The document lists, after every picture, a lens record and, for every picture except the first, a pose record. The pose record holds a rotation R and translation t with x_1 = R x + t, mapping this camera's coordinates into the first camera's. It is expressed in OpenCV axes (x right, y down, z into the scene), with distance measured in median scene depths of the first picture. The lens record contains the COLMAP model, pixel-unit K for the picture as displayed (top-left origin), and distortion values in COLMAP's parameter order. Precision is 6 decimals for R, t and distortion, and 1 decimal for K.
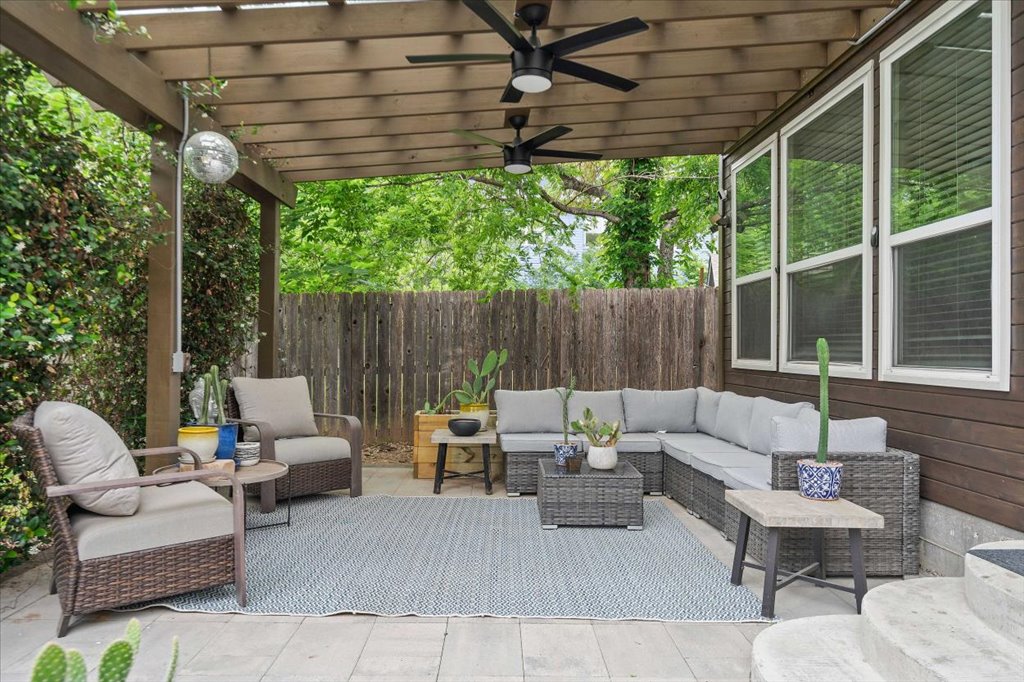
lens RADIAL K [[709.3, 0, 511.0], [0, 709.3, 347.9], [0, 0, 1]] dist [0.003956, -0.000409]
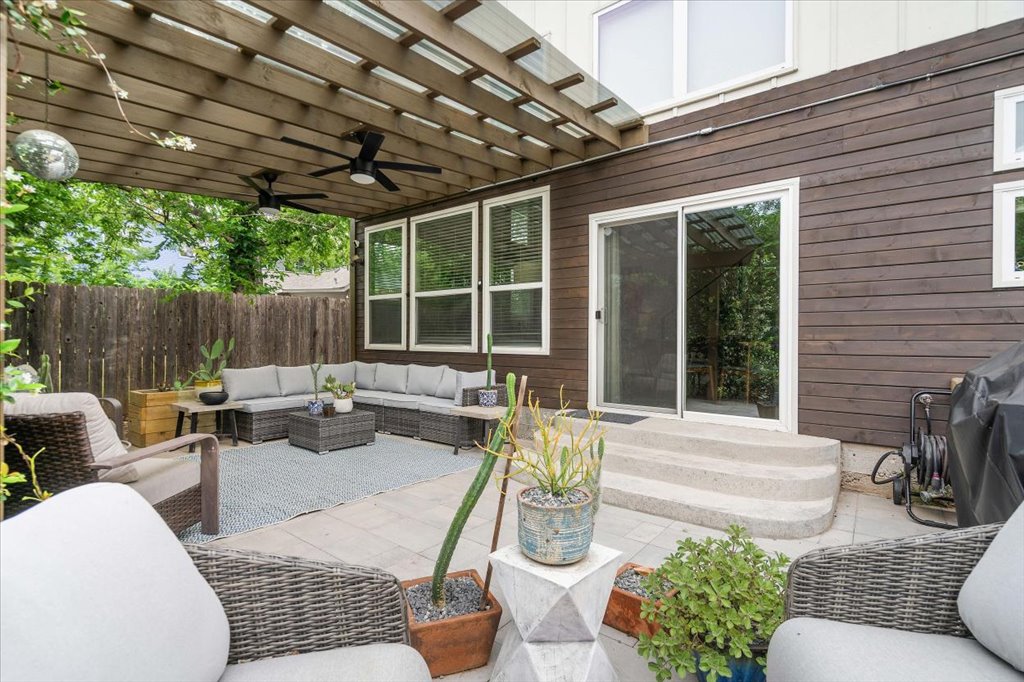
lens RADIAL K [[513.1, 0, 513.4], [0, 513.1, 345.0], [0, 0, 1]] dist [0.001383, -0.000092]
pose [[0.598663, -0.011392, 0.800920, -0.511883], [-0.002782, 0.999863, 0.016301, -0.002878], [-0.800996, -0.011987, 0.598550, -0.004409]]
